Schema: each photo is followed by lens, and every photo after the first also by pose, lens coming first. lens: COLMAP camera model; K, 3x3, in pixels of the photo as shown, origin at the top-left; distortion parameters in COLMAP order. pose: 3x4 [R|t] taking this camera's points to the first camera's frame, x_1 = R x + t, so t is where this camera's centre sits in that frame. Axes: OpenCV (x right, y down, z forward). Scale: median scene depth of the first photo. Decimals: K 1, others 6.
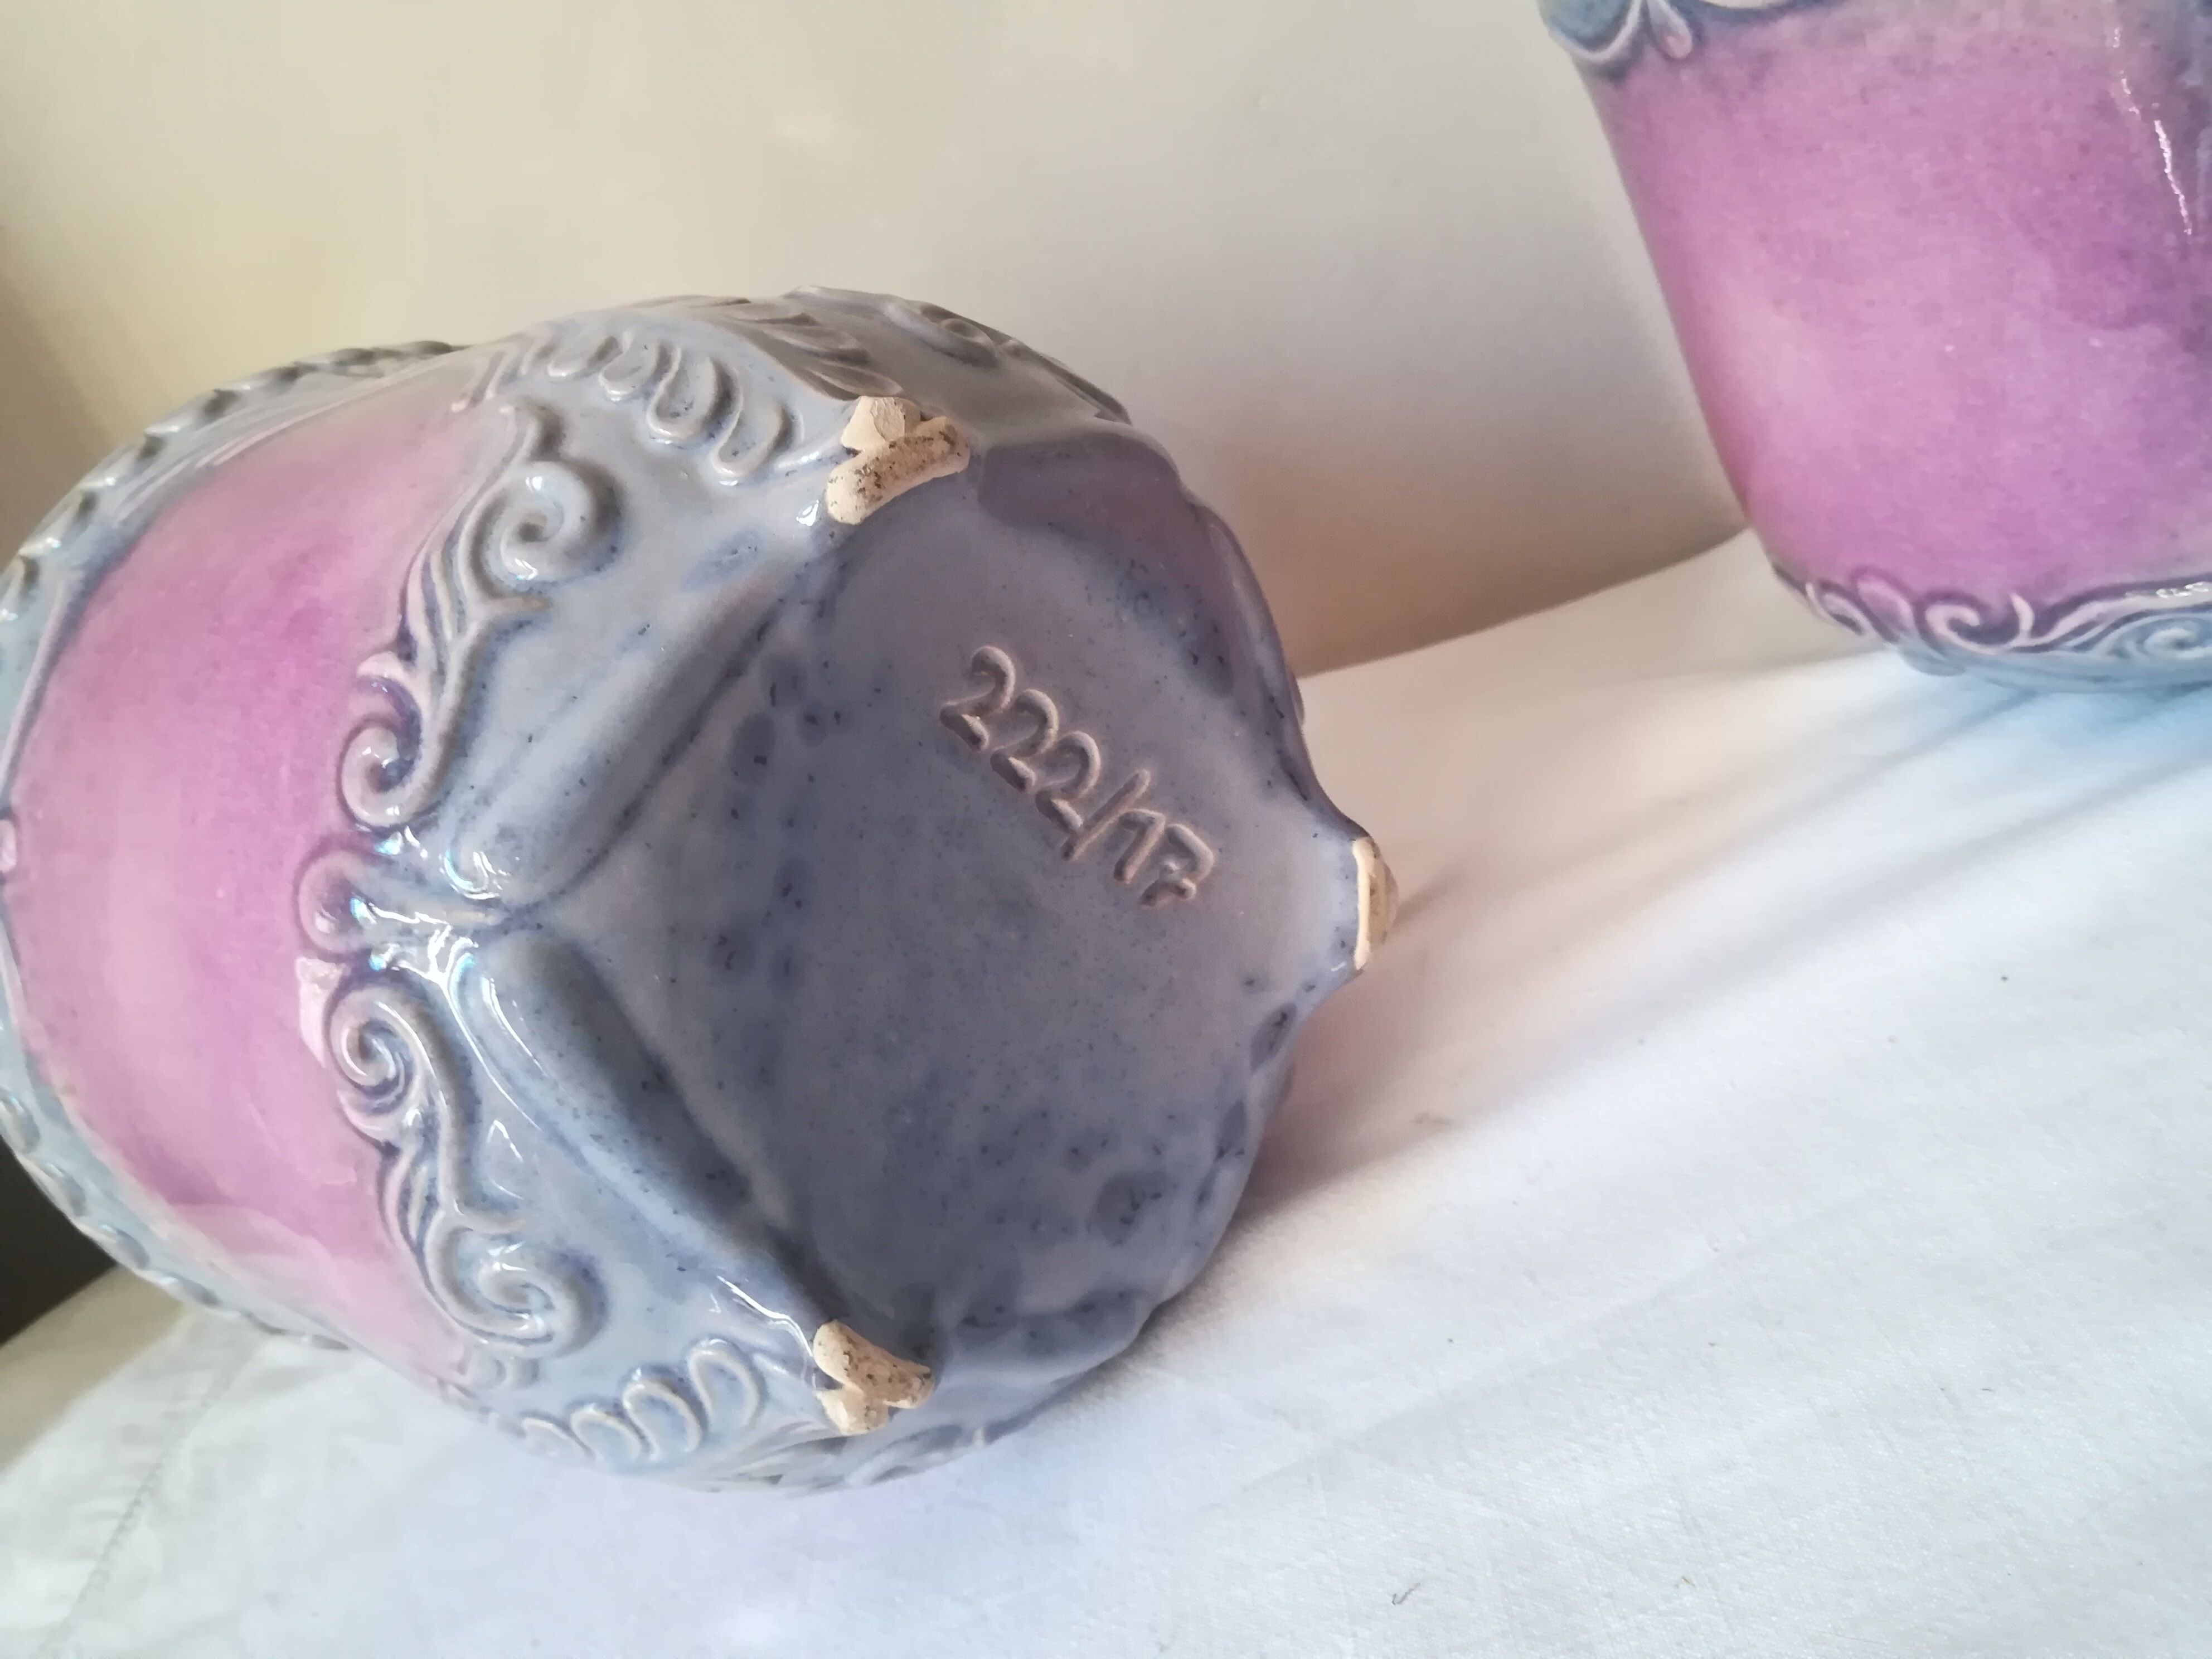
lens RADIAL K [[1724.0, 0, 1109.0], [0, 1724.0, 812.6], [0, 0, 1]] dist [0.093704, -0.148317]
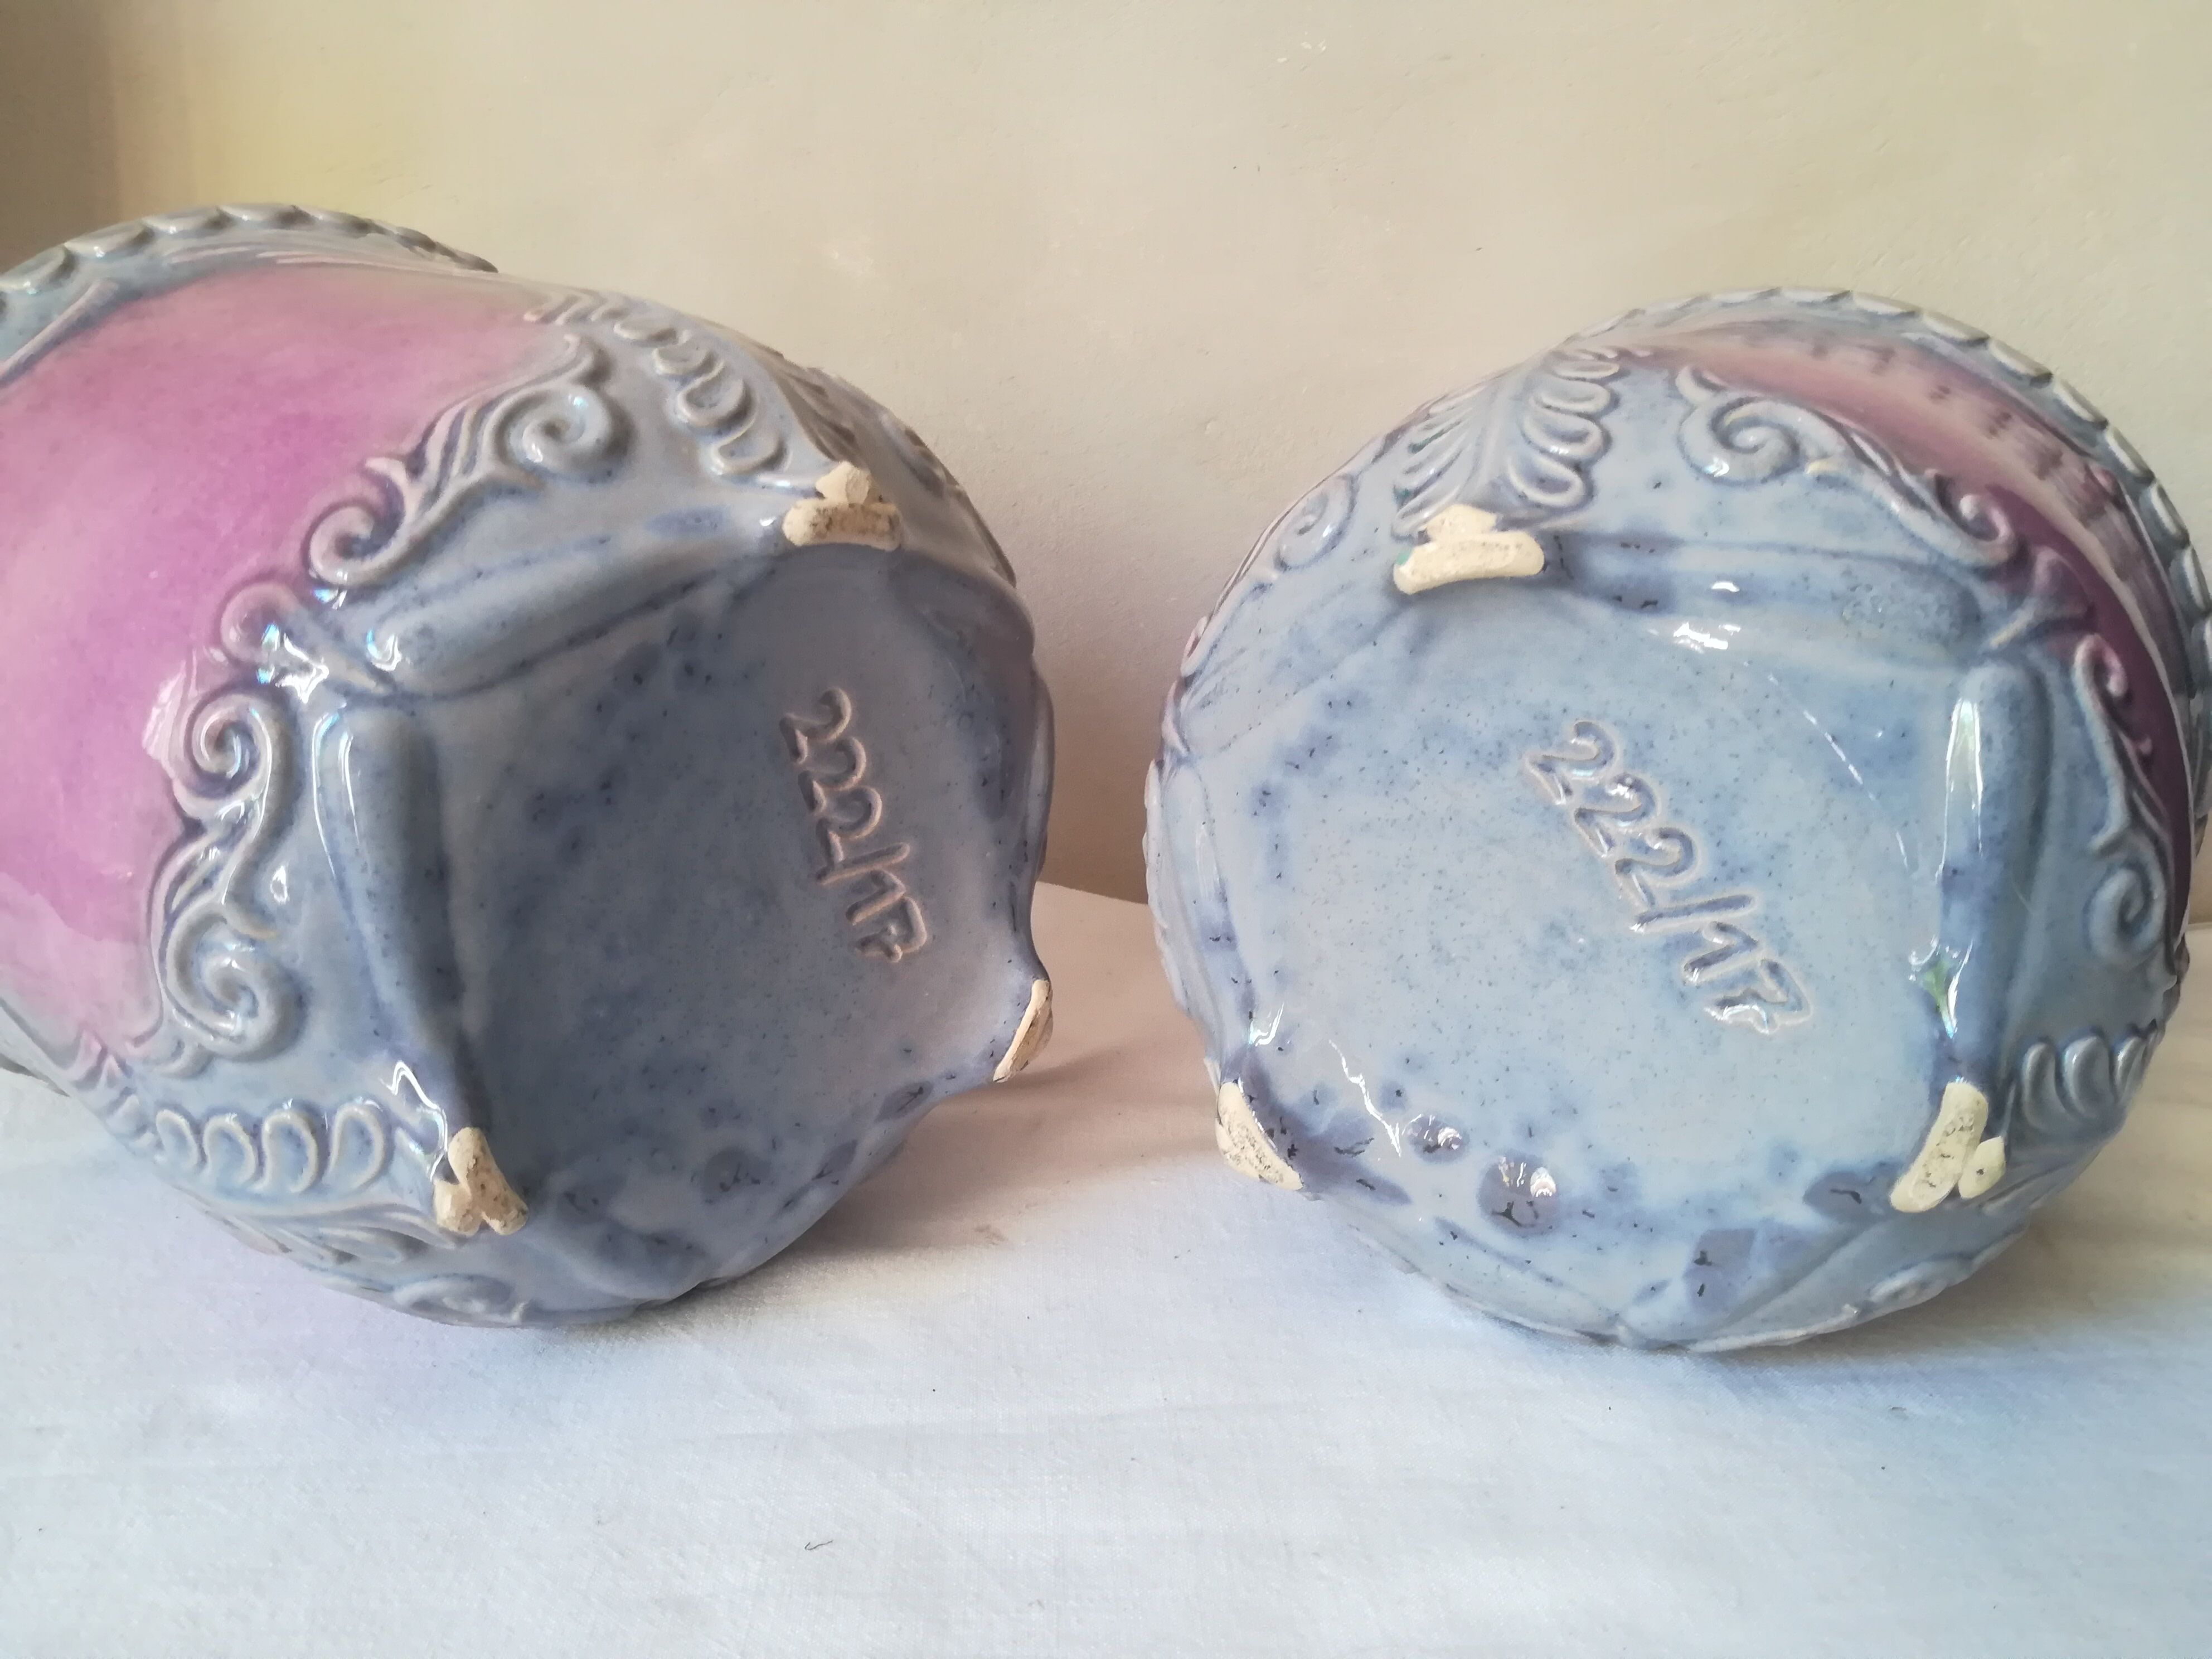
lens RADIAL K [[1724.0, 0, 1109.0], [0, 1724.0, 812.6], [0, 0, 1]] dist [0.093704, -0.148317]
pose [[0.891260, 0.434953, 0.128339, -0.021405], [-0.412008, 0.894876, -0.171600, 0.120986], [-0.189485, 0.100064, 0.976772, -0.232309]]
